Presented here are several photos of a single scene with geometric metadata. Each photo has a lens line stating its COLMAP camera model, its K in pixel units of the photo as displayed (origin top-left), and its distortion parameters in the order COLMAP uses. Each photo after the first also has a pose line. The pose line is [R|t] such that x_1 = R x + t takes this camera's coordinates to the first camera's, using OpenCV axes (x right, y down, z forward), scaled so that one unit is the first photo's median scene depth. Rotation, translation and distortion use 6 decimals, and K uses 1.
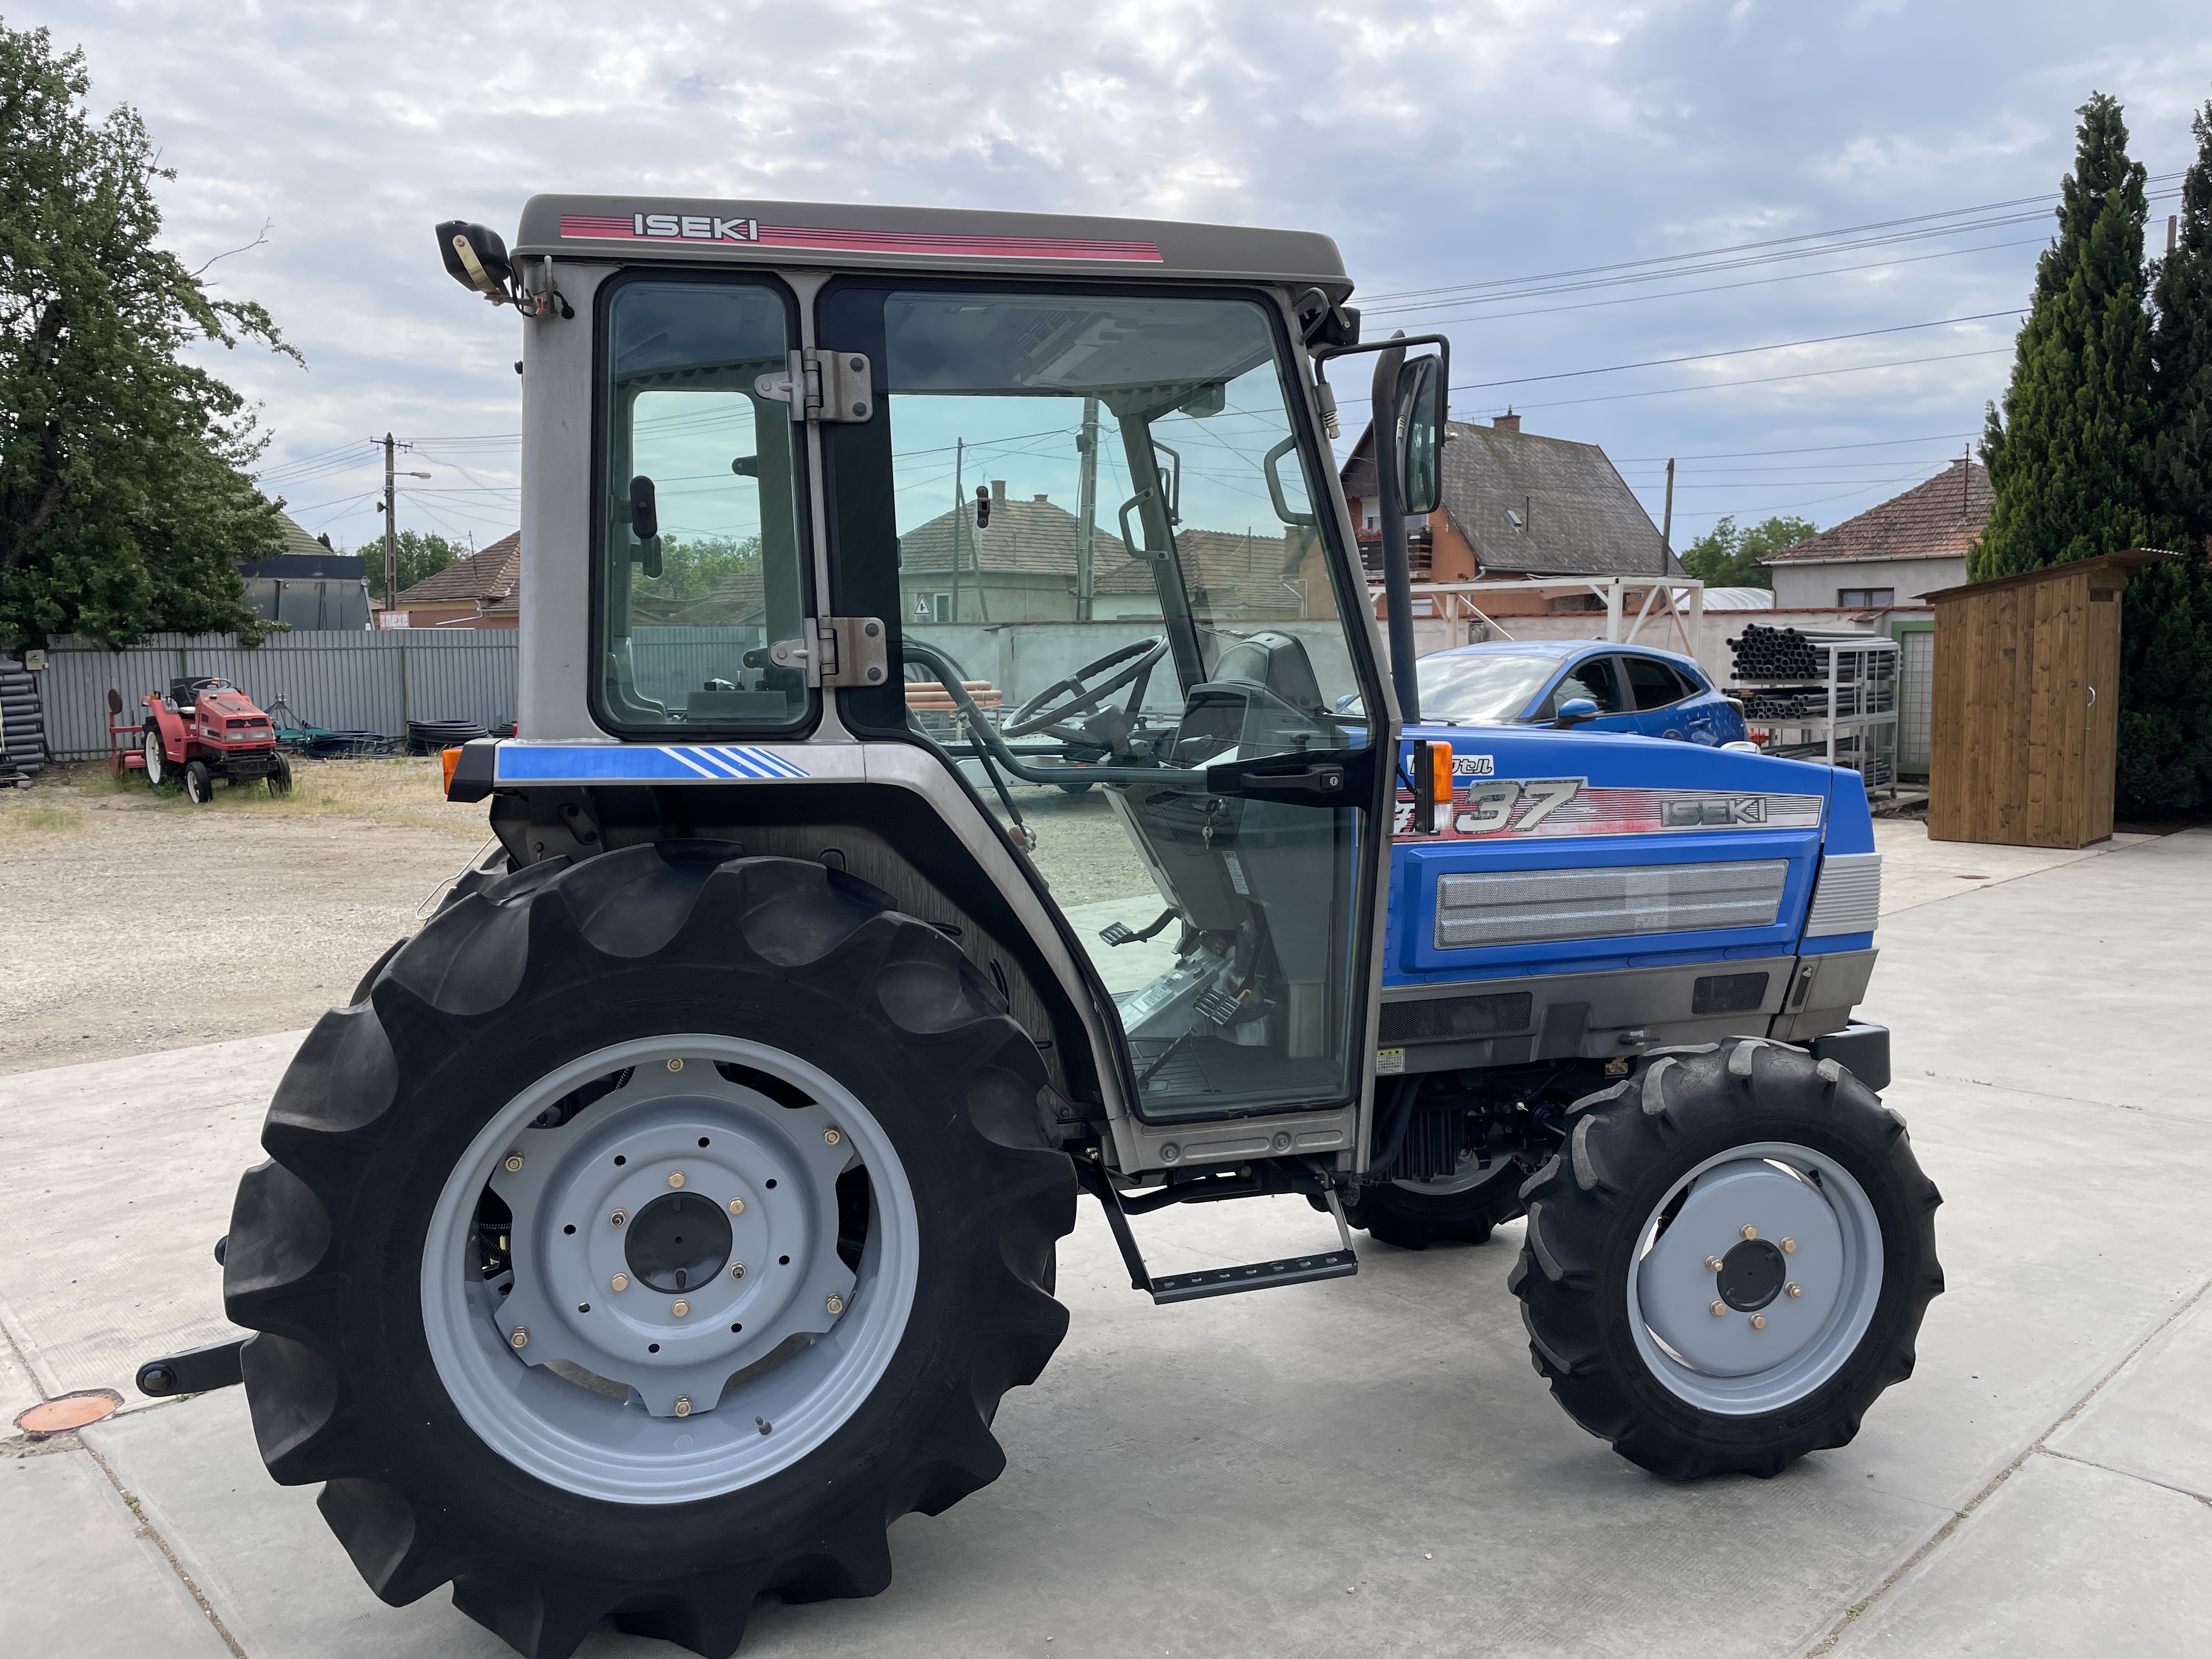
lens RADIAL K [[1698.9, 0, 1131.4], [0, 1698.9, 825.4], [0, 0, 1]] dist [0.104957, -0.157741]
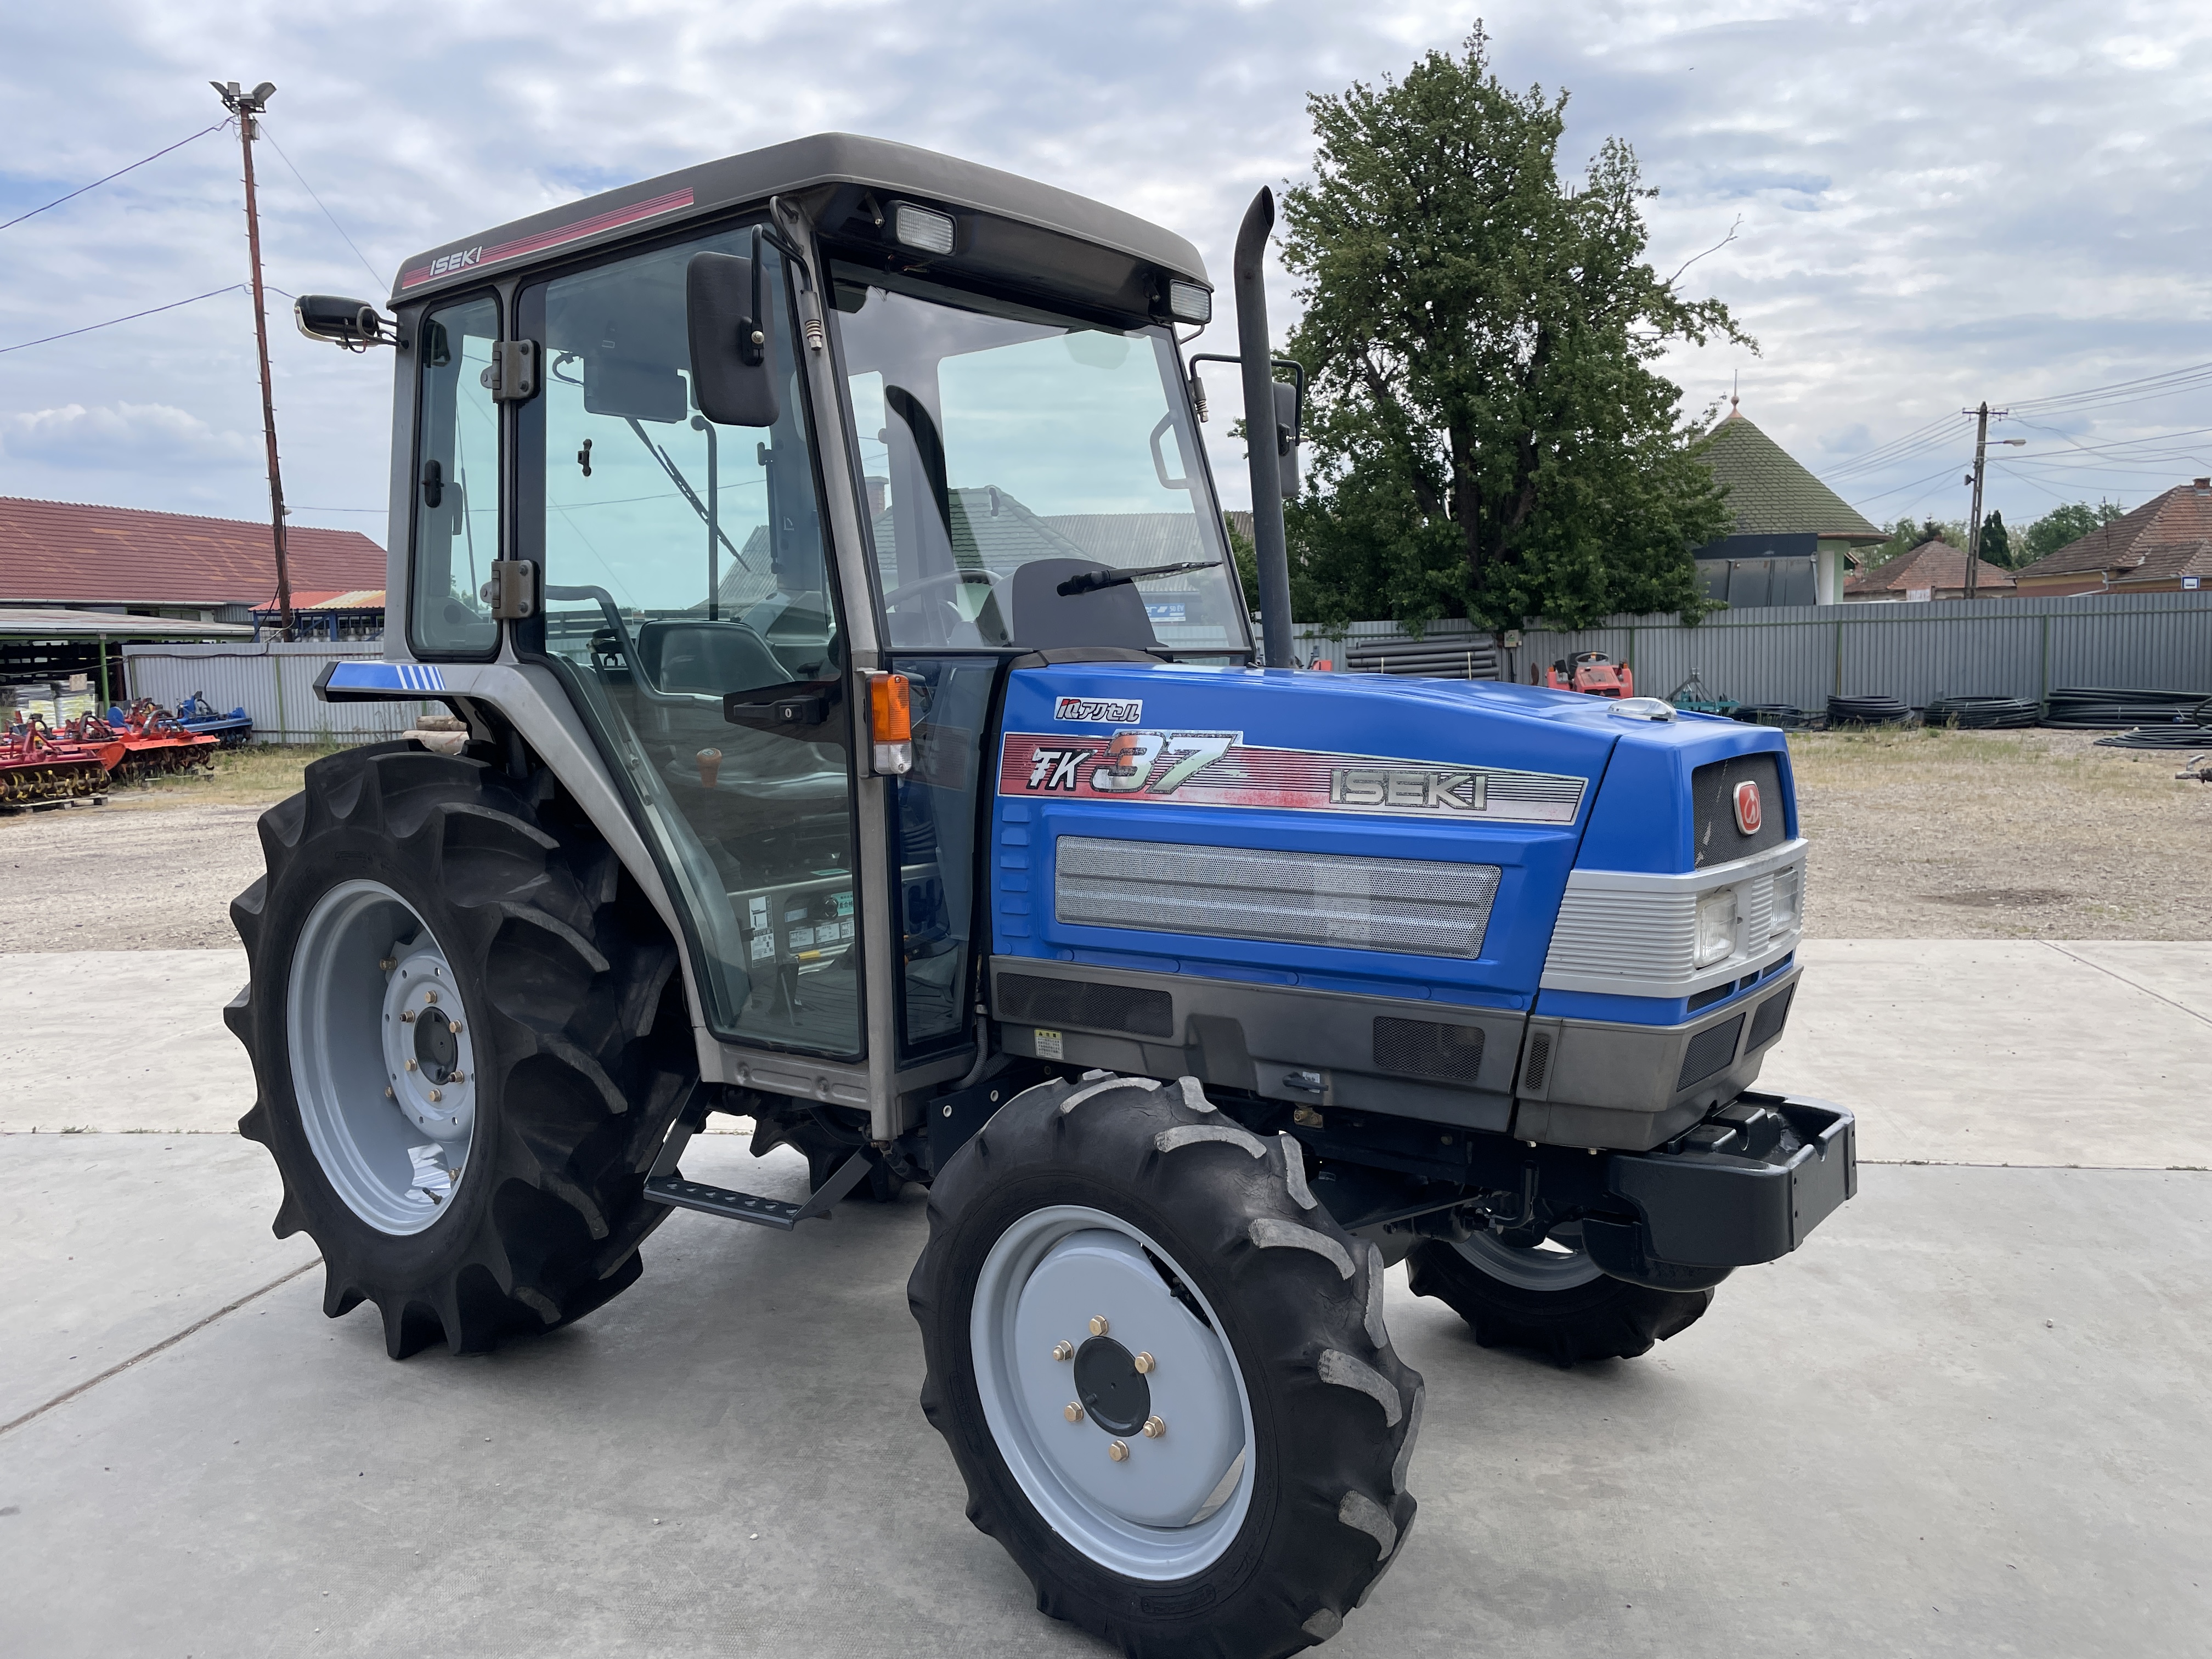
lens RADIAL K [[1698.9, 0, 1131.4], [0, 1698.9, 825.4], [0, 0, 1]] dist [0.104957, -0.157741]
pose [[0.597401, 0.078598, -0.798081, 0.156464], [-0.070417, 0.996483, 0.045427, -0.003139], [0.798845, 0.029061, 0.600835, 0.090350]]
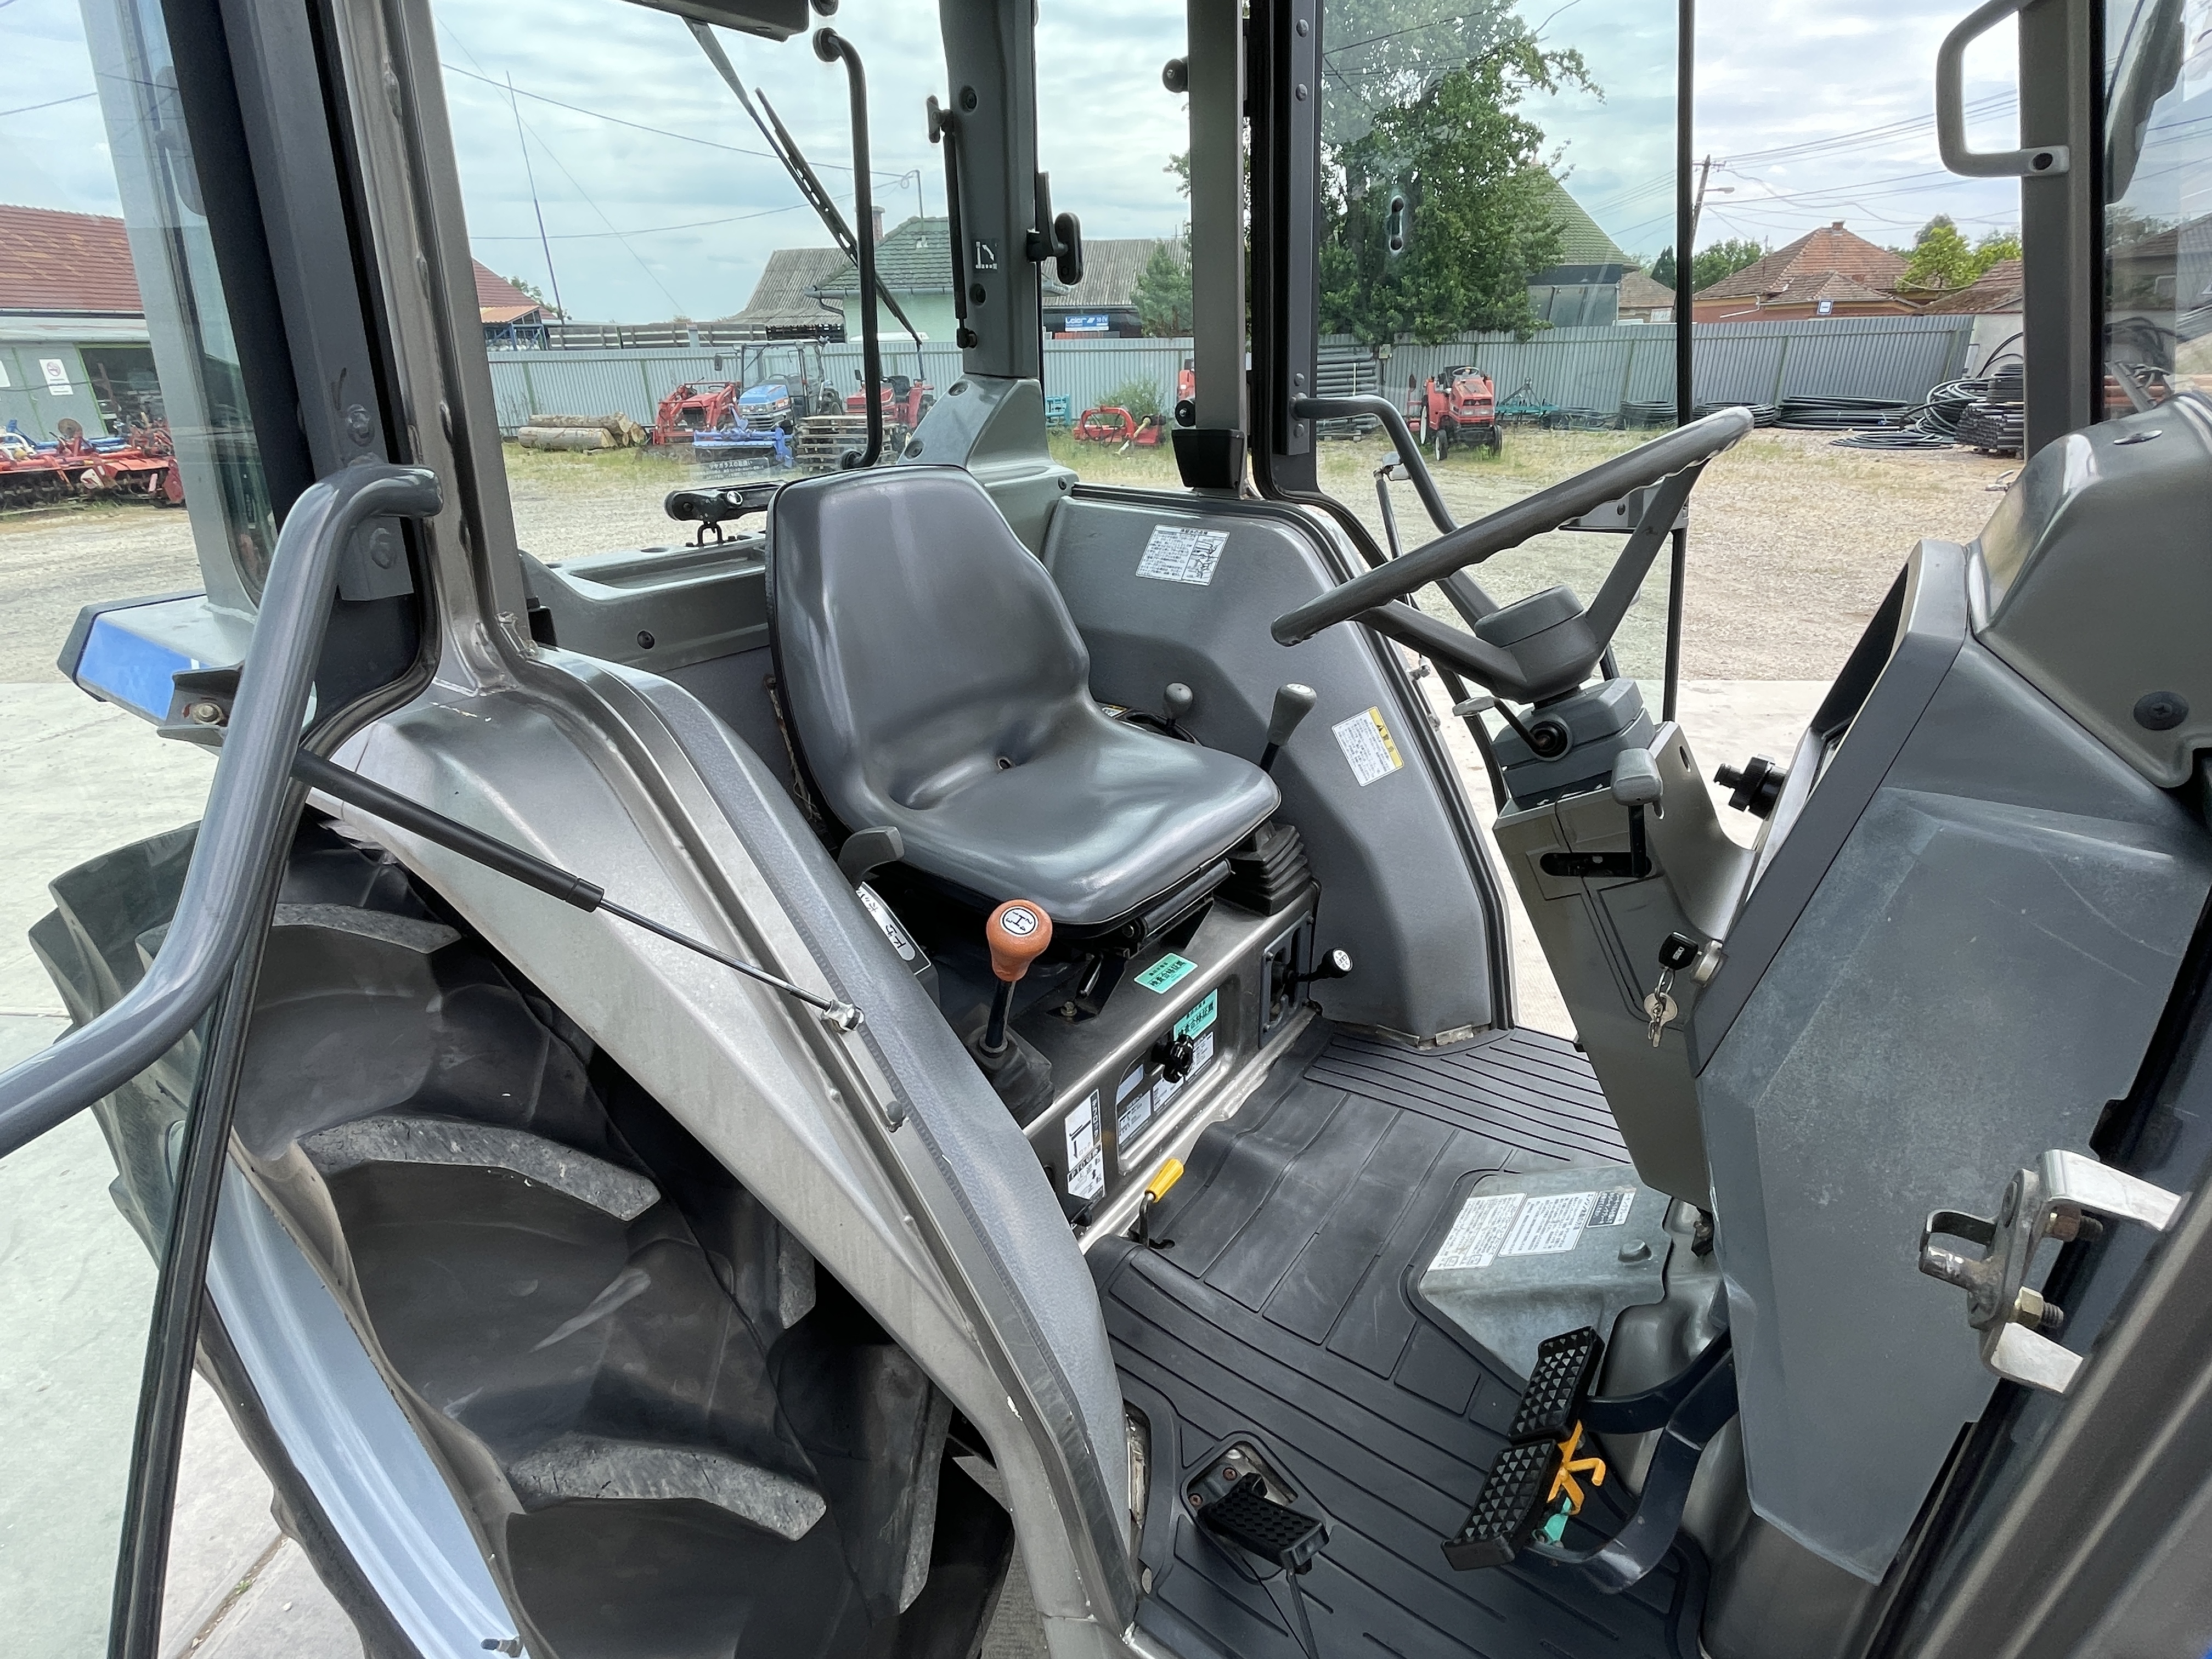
lens RADIAL K [[1102.4, 0, 1106.0], [0, 1102.4, 829.5], [0, 0, 1]] dist [-0.002023, -0.000387]
pose [[0.638582, 0.306690, -0.705801, 0.025767], [-0.069820, 0.936463, 0.343748, -0.017828], [0.766380, -0.170232, 0.619421, 0.135769]]
